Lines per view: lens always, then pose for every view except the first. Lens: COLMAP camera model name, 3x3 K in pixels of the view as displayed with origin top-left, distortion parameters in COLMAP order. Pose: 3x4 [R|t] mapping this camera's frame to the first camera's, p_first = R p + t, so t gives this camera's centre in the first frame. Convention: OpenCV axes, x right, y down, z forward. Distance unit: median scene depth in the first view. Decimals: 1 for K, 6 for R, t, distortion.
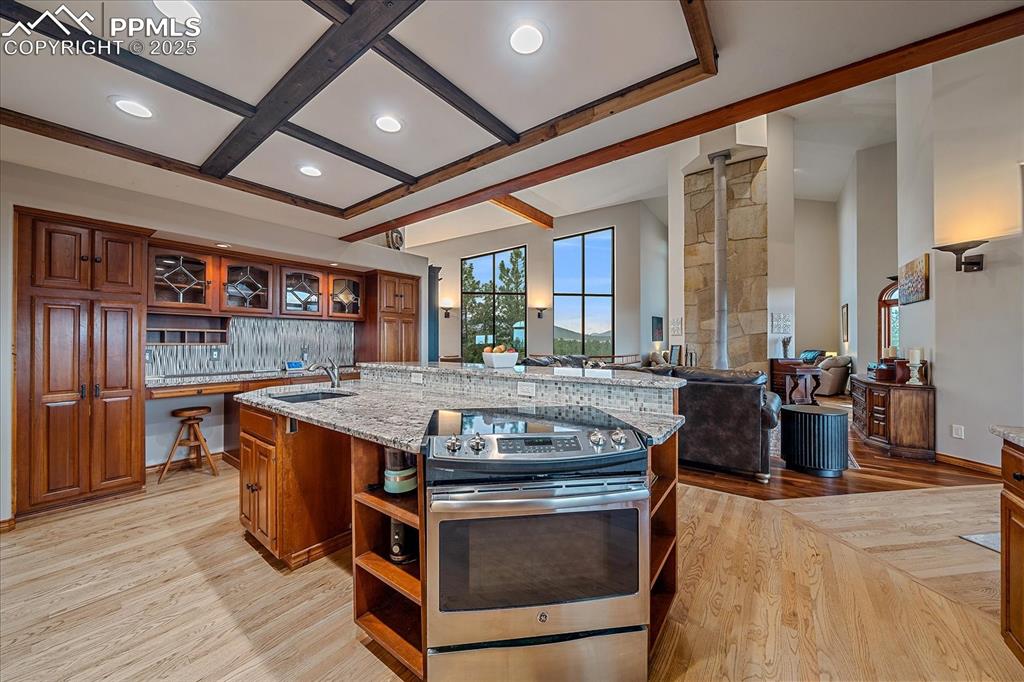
lens RADIAL K [[358.3, 0, 509.8], [0, 358.3, 337.2], [0, 0, 1]] dist [-0.001833, -0.000063]
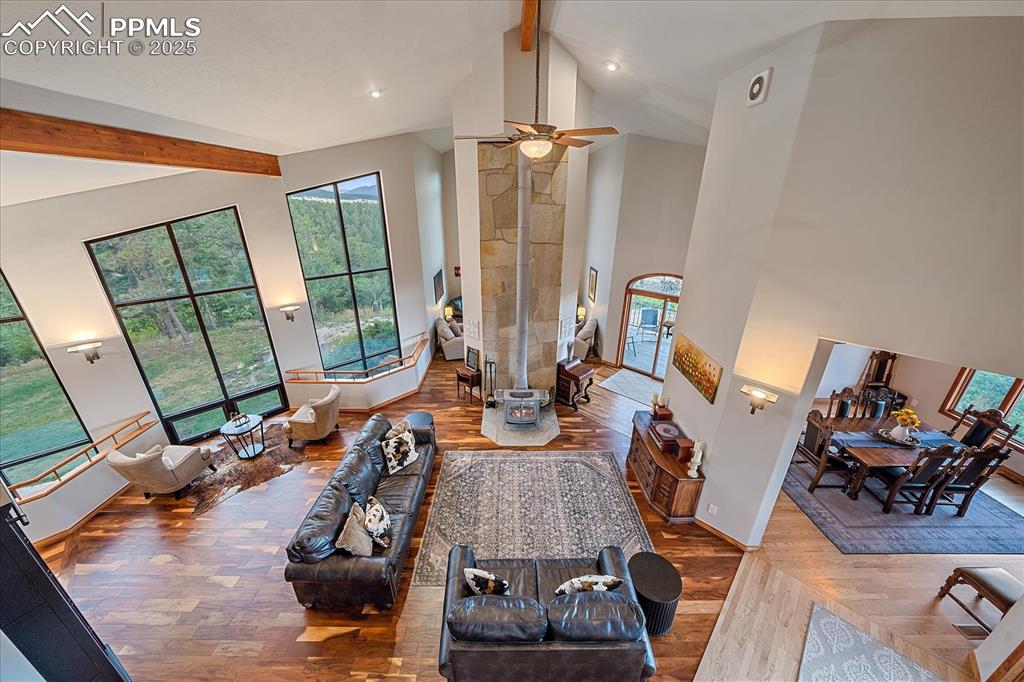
lens RADIAL K [[350.0, 0, 503.8], [0, 350.0, 340.4], [0, 0, 1]] dist [0.002120, -0.000067]
pose [[0.806087, -0.222827, 0.548244, 0.051043], [0.000882, 0.926857, 0.375412, -0.378367], [-0.591796, -0.302131, 0.747324, 0.339715]]
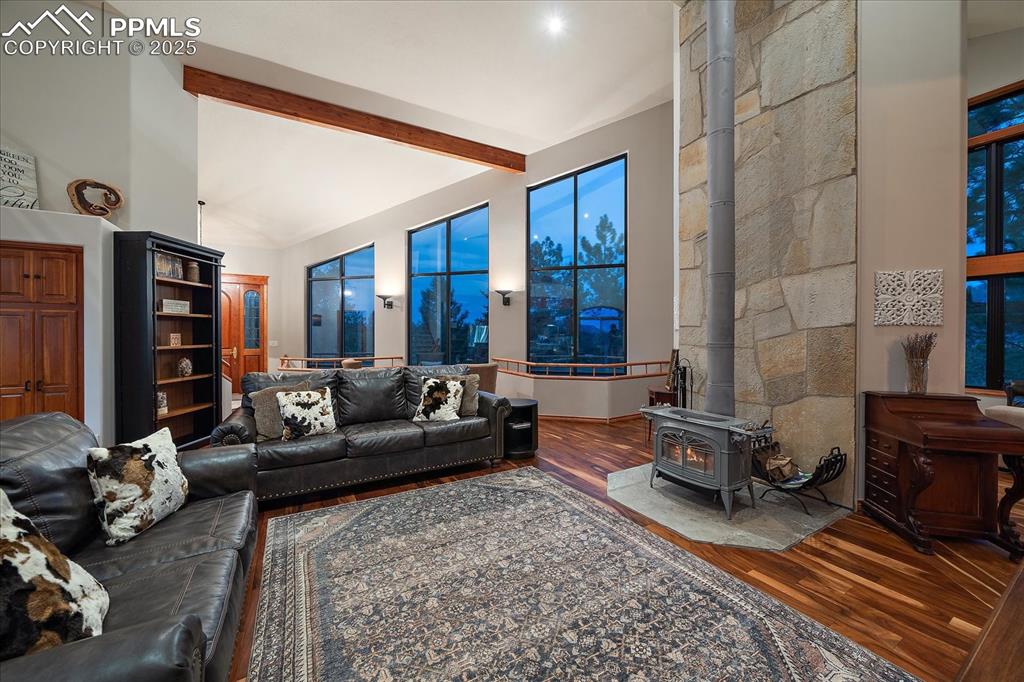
lens RADIAL K [[378.0, 0, 506.7], [0, 378.0, 333.6], [0, 0, 1]] dist [0.000951, 0.000075]
pose [[0.914725, -0.000560, -0.404077, 0.527930], [0.002609, 0.999986, 0.004522, -0.004516], [0.404069, -0.005191, 0.914714, 0.467336]]
